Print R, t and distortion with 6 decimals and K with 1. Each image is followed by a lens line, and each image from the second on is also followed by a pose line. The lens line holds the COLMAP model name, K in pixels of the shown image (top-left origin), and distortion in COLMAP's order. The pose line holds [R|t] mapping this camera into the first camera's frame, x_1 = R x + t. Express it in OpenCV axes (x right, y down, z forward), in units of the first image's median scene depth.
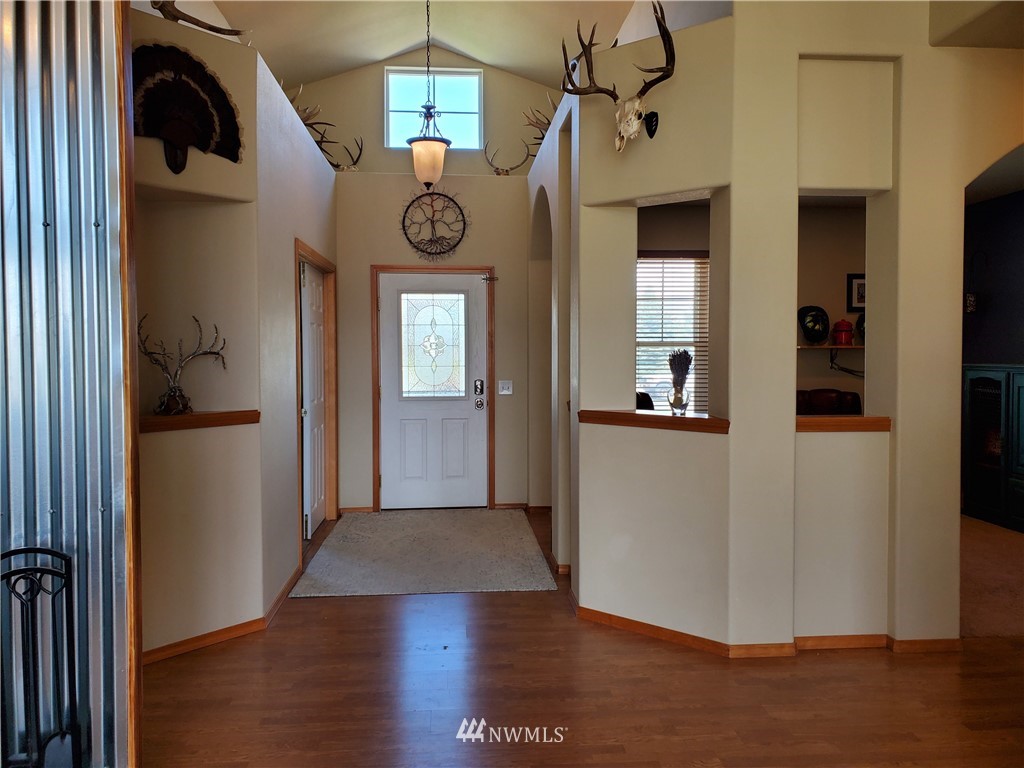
lens RADIAL K [[801.8, 0, 515.9], [0, 801.8, 369.1], [0, 0, 1]] dist [0.008378, -0.002555]
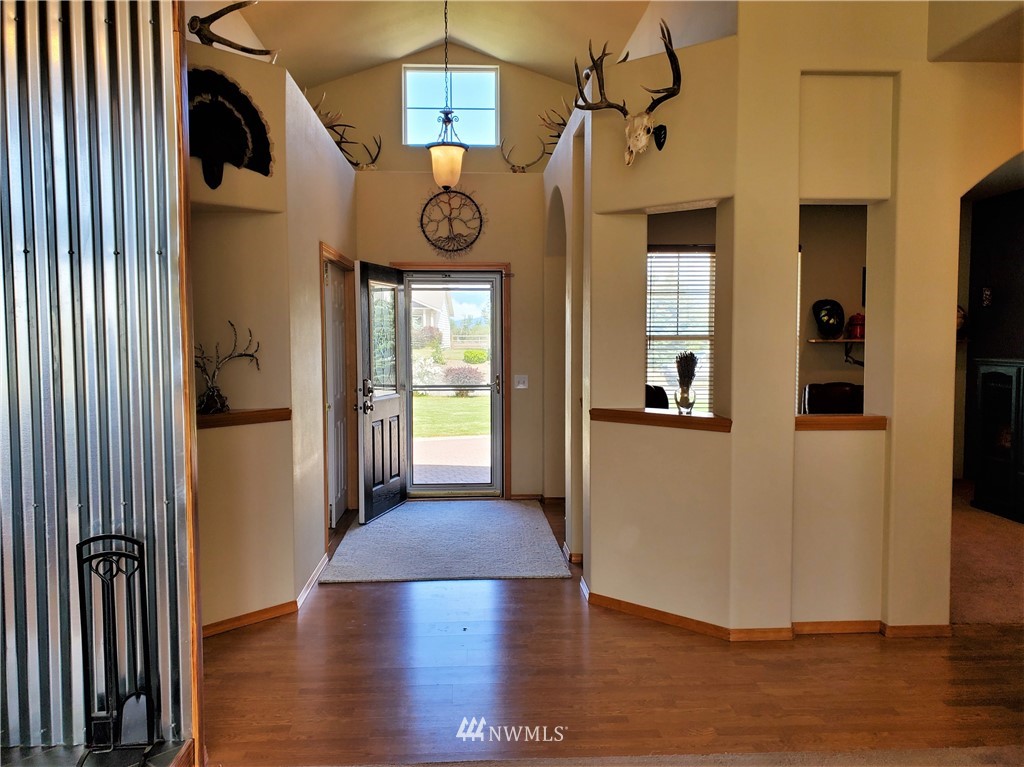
lens RADIAL K [[826.5, 0, 512.0], [0, 826.5, 383.5], [0, 0, 1]] dist [-0.000607, 0.004420]
pose [[0.999664, 0.001006, -0.025907, 0.003941], [-0.000093, 0.999379, 0.035228, -0.021403], [0.025926, -0.035214, 0.999043, -0.094168]]
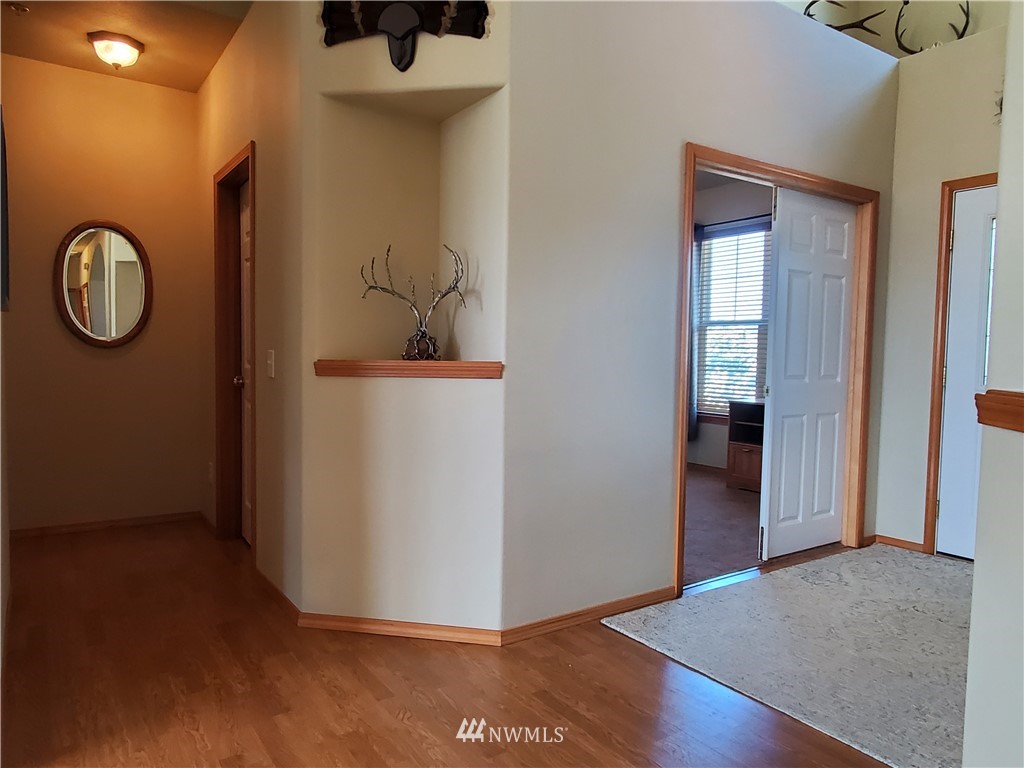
lens RADIAL K [[703.5, 0, 512.1], [0, 703.5, 387.6], [0, 0, 1]] dist [0.003080, 0.001535]
pose [[0.488523, 0.057272, -0.870669, 0.275006], [-0.038753, 0.998283, 0.043923, 0.047256], [0.871690, 0.012283, 0.489904, 0.701103]]
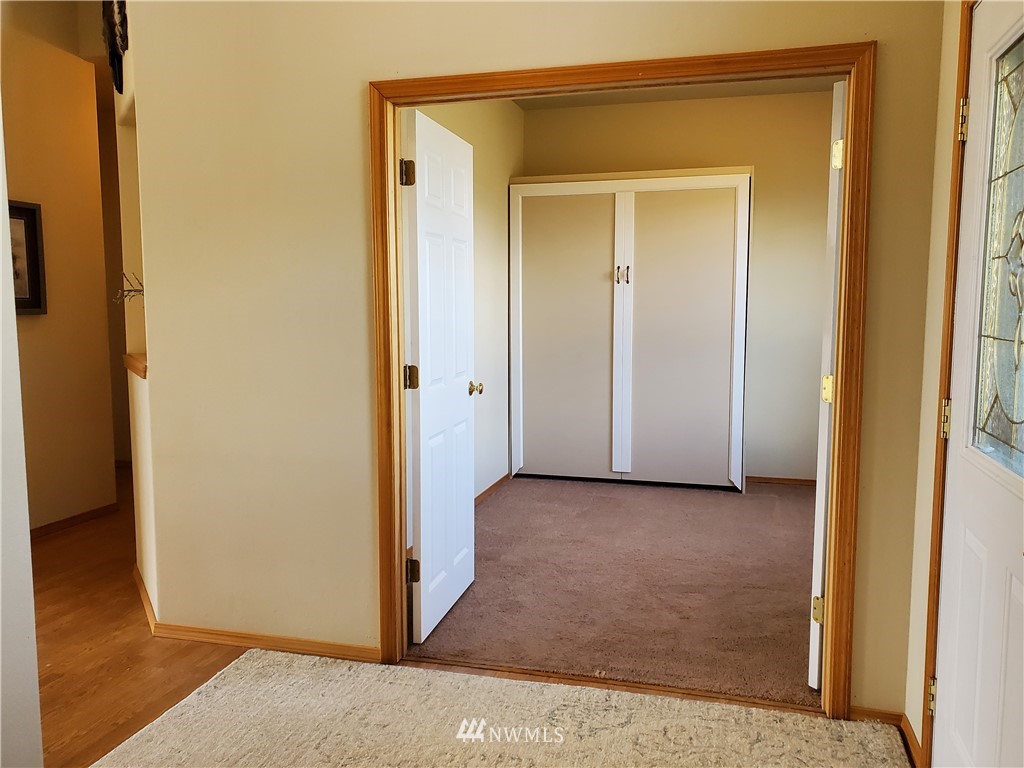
lens RADIAL K [[826.5, 0, 512.0], [0, 826.5, 384.0], [0, 0, 1]] dist [-0.000607, 0.004420]
pose [[-0.339785, 0.100840, -0.935081, 0.319645], [-0.023684, 0.993003, 0.115692, -0.030031], [0.940205, 0.061457, -0.335019, 1.649117]]
